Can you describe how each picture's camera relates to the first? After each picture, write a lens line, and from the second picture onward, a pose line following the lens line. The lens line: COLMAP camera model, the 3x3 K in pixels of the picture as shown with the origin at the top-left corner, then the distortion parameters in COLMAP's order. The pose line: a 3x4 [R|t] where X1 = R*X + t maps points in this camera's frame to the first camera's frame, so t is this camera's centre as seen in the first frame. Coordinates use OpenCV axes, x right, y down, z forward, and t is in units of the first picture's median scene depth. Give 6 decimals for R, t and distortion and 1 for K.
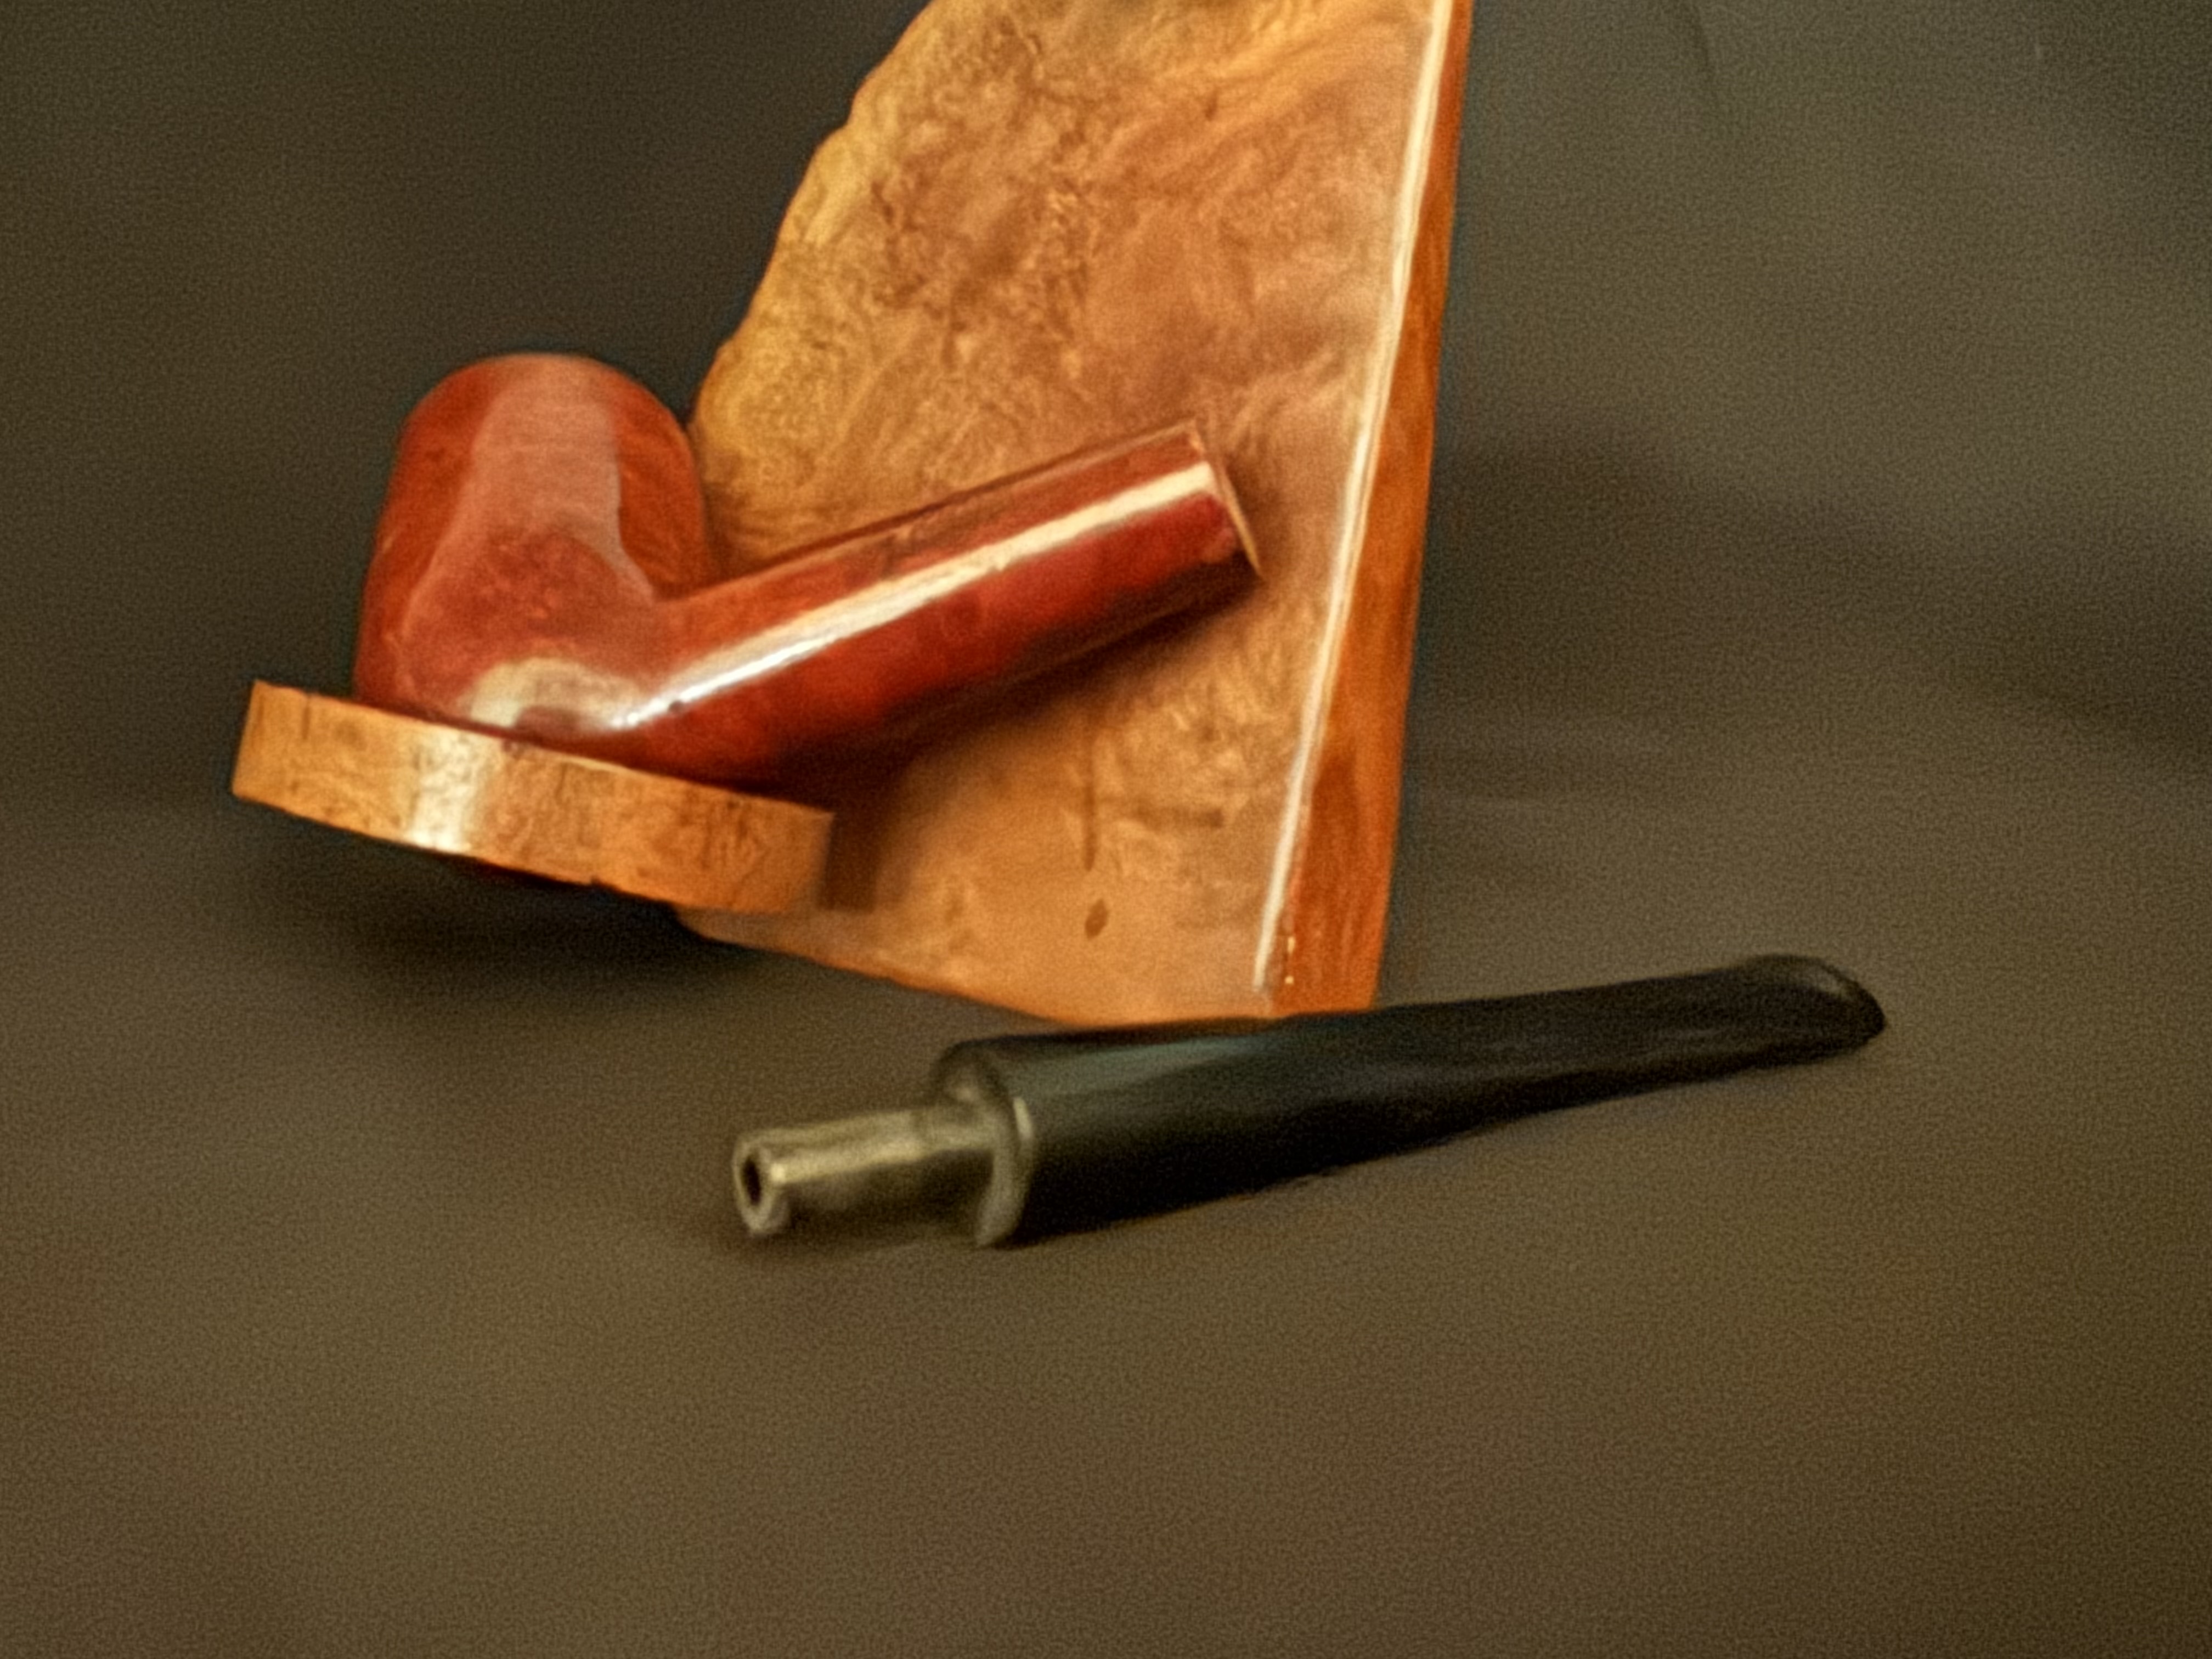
lens RADIAL K [[2488.0, 0, 1092.9], [0, 2488.0, 846.9], [0, 0, 1]] dist [-0.006664, 0.000000]
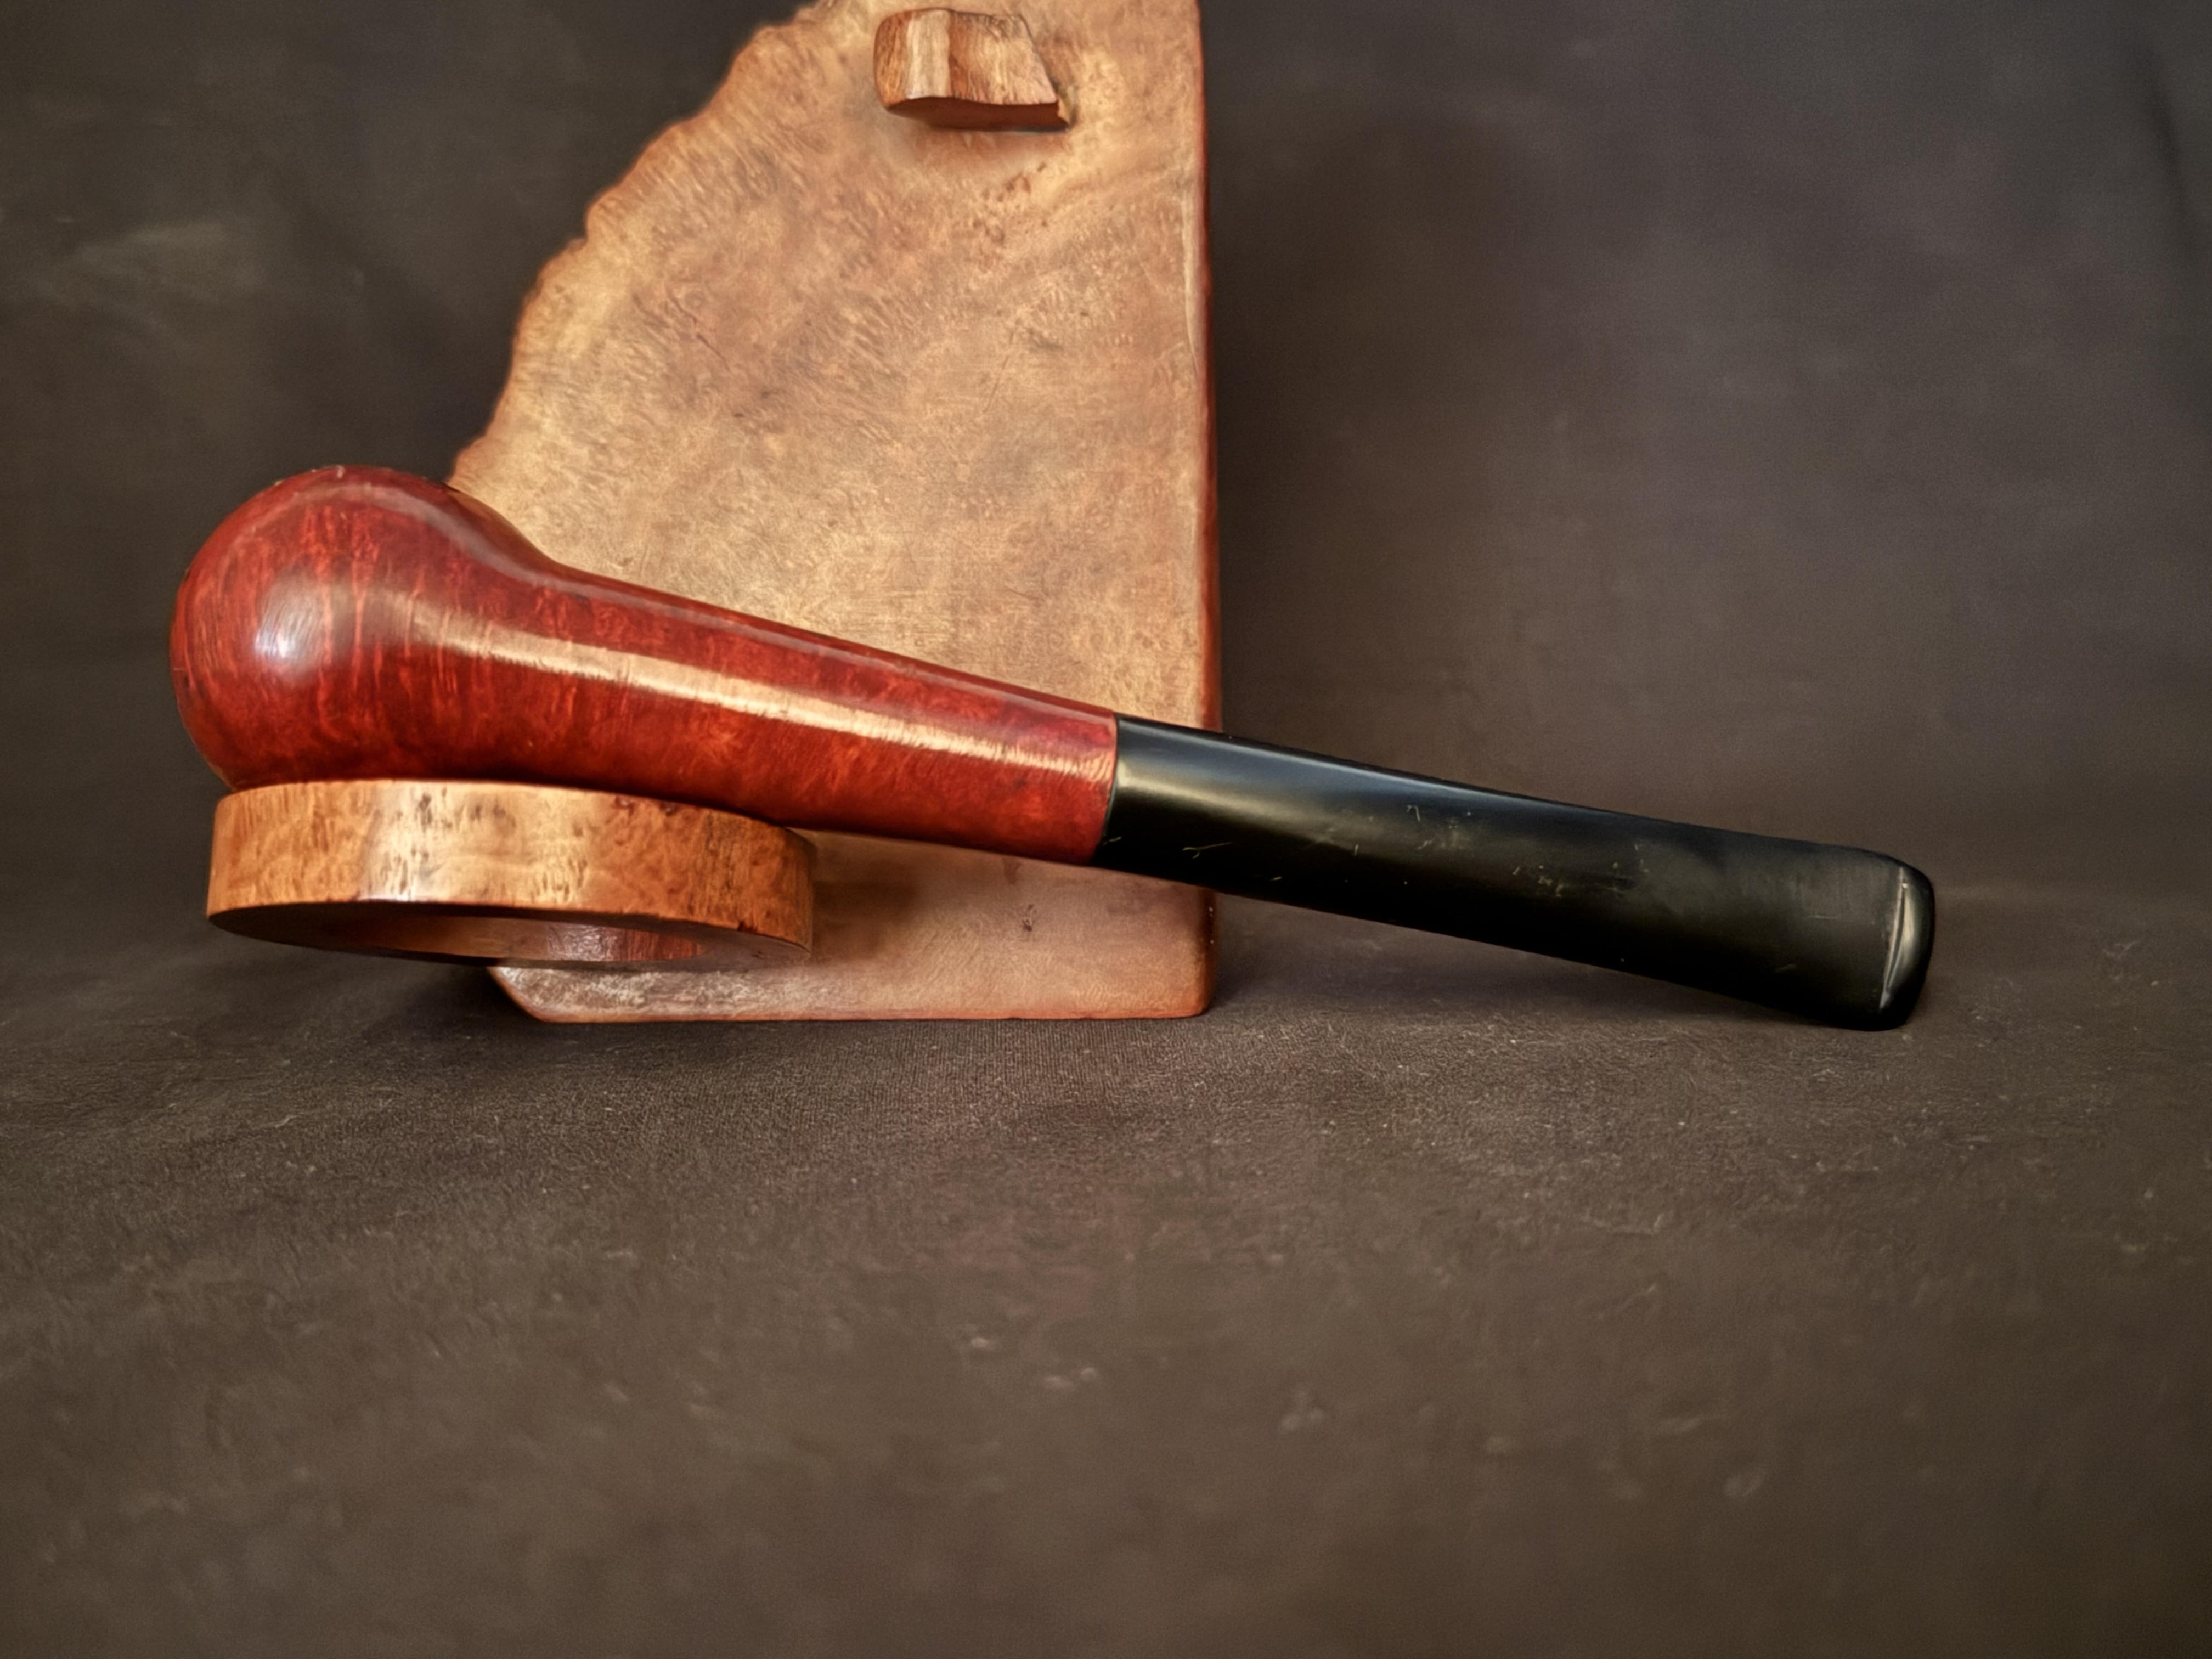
lens RADIAL K [[2500.6, 0, 1126.6], [0, 2500.6, 846.6], [0, 0, 1]] dist [0.075609, 0.000000]
pose [[0.818793, -0.106114, 0.564196, -0.574796], [0.144907, 0.989148, -0.024258, 0.026496], [-0.555499, 0.101619, 0.825284, 0.007492]]
